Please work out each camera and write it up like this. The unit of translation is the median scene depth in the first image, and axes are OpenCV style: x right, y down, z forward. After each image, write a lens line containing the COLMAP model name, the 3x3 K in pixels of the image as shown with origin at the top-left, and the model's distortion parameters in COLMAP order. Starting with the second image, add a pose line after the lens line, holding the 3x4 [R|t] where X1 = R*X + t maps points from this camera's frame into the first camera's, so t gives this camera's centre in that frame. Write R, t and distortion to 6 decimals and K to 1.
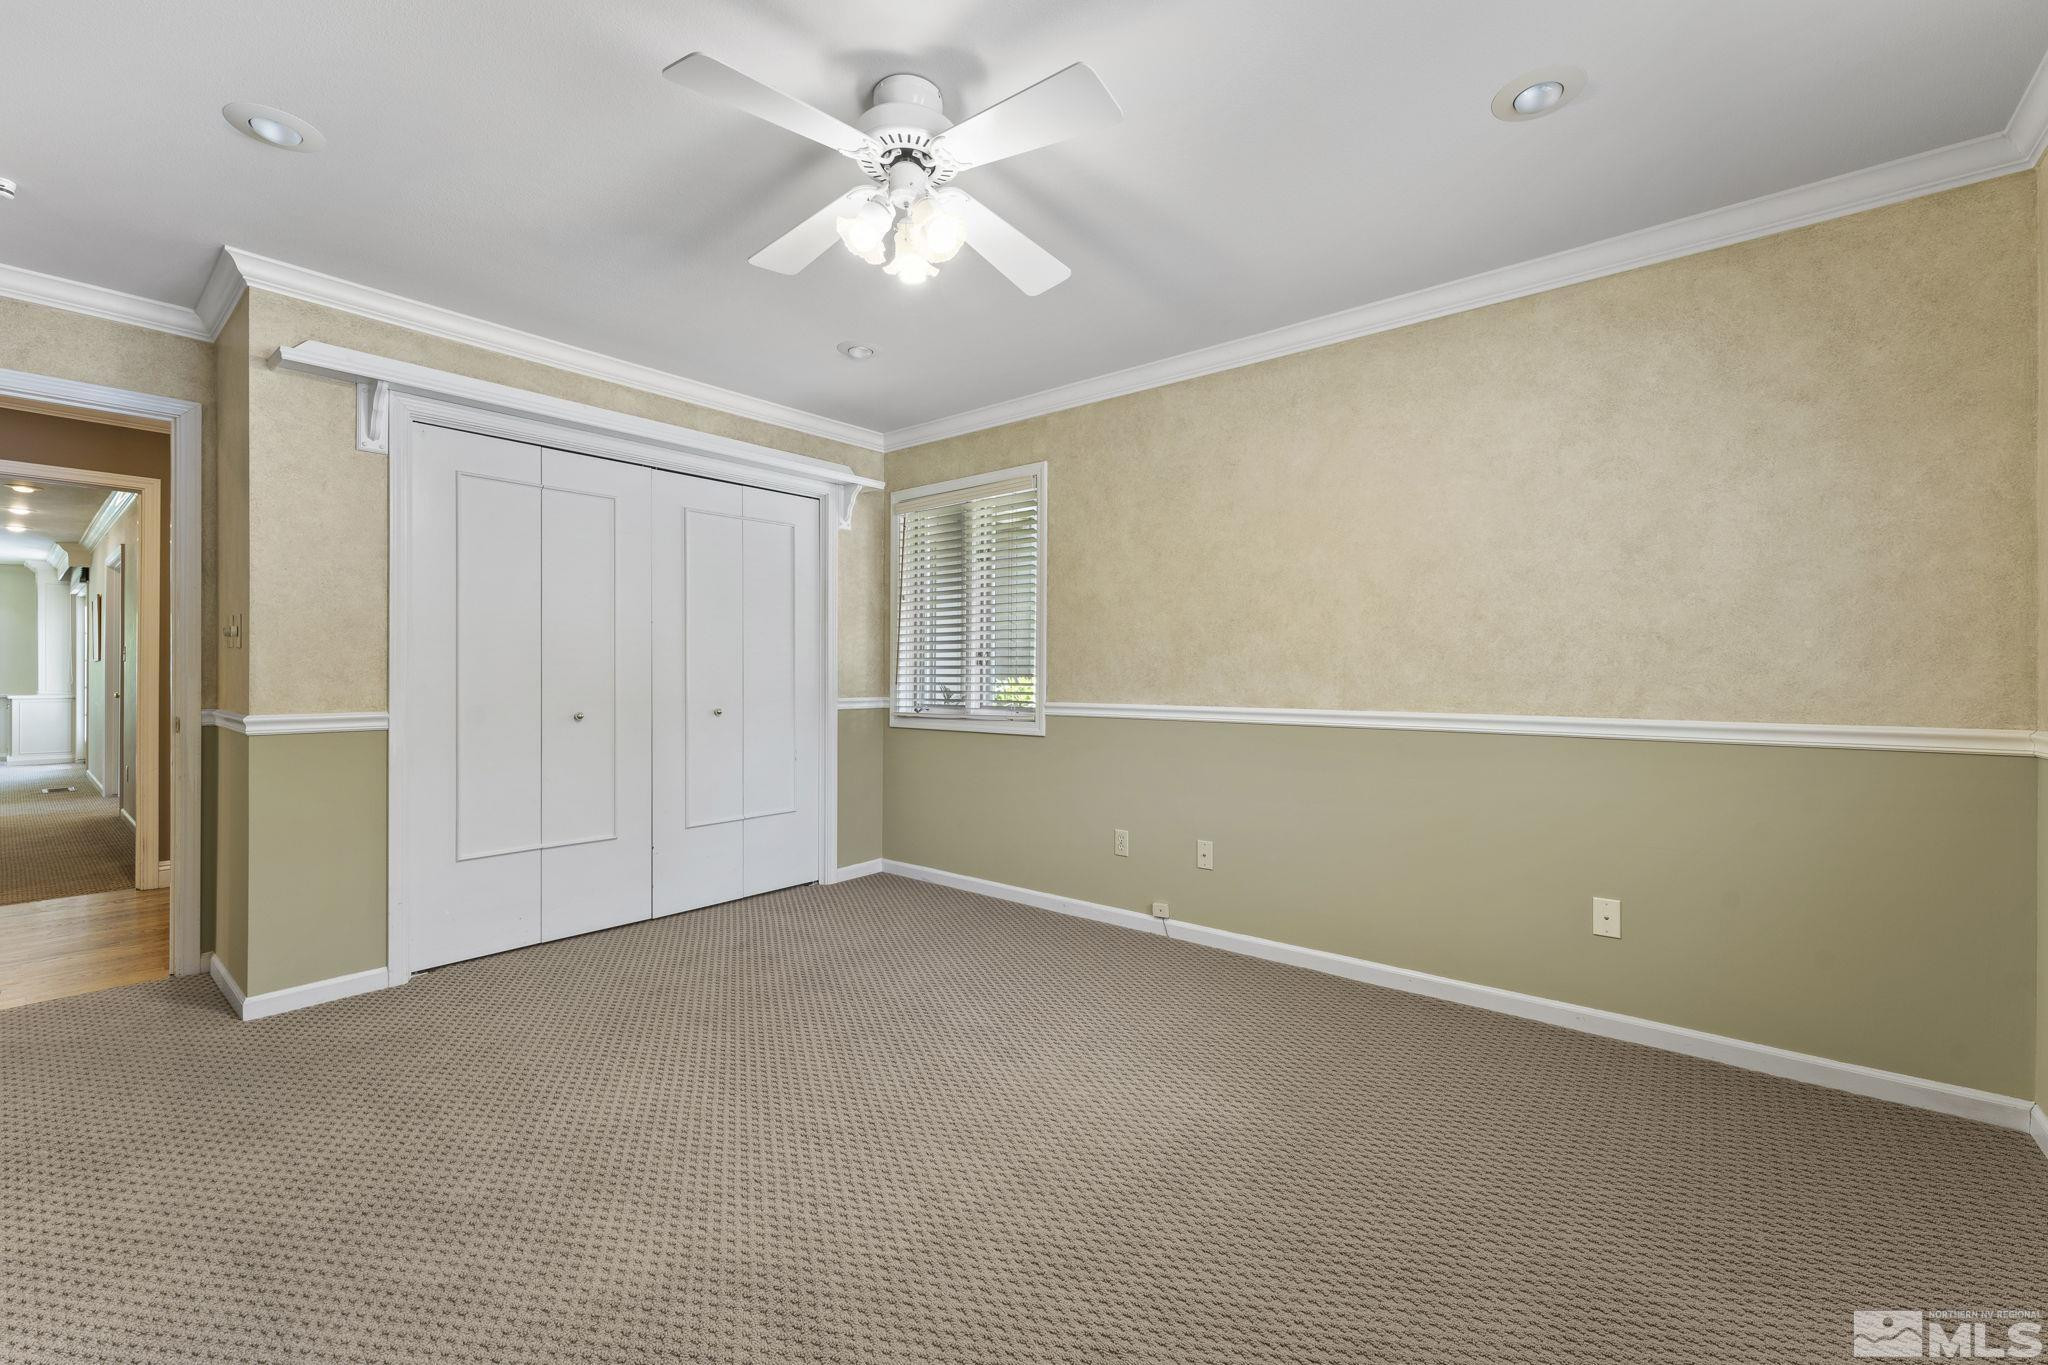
lens RADIAL K [[837.7, 0, 1012.5], [0, 837.7, 681.9], [0, 0, 1]] dist [-0.000133, -0.000328]
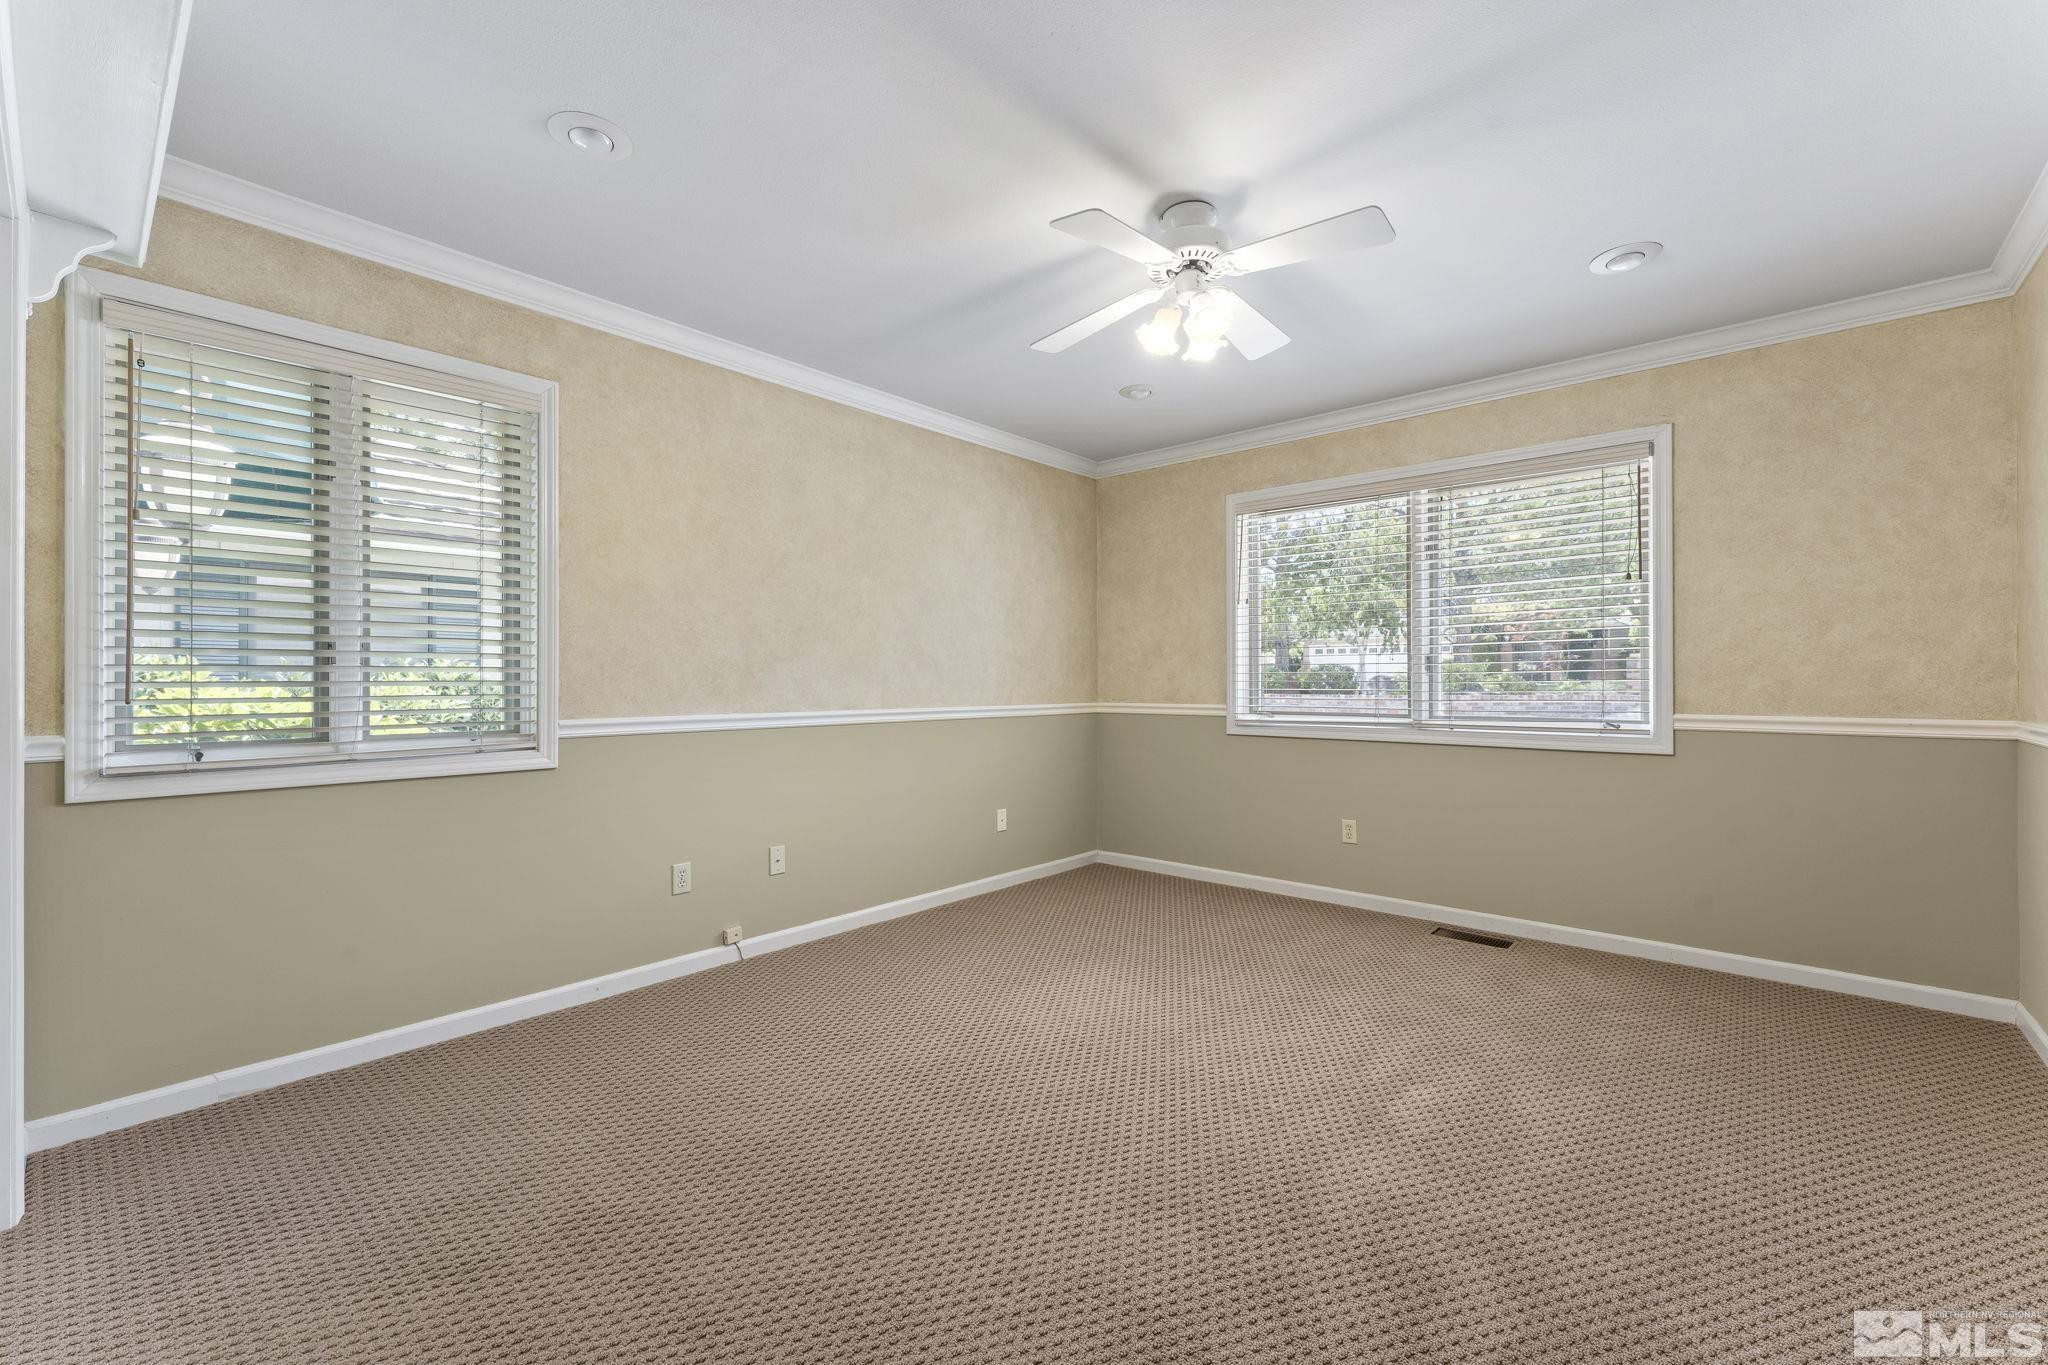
lens RADIAL K [[837.7, 0, 1012.5], [0, 837.7, 681.9], [0, 0, 1]] dist [-0.000133, -0.000328]
pose [[0.036299, -0.008731, 0.999303, -0.773270], [0.001991, 0.999960, 0.008665, -0.016292], [-0.999339, 0.001675, 0.036315, 0.685672]]
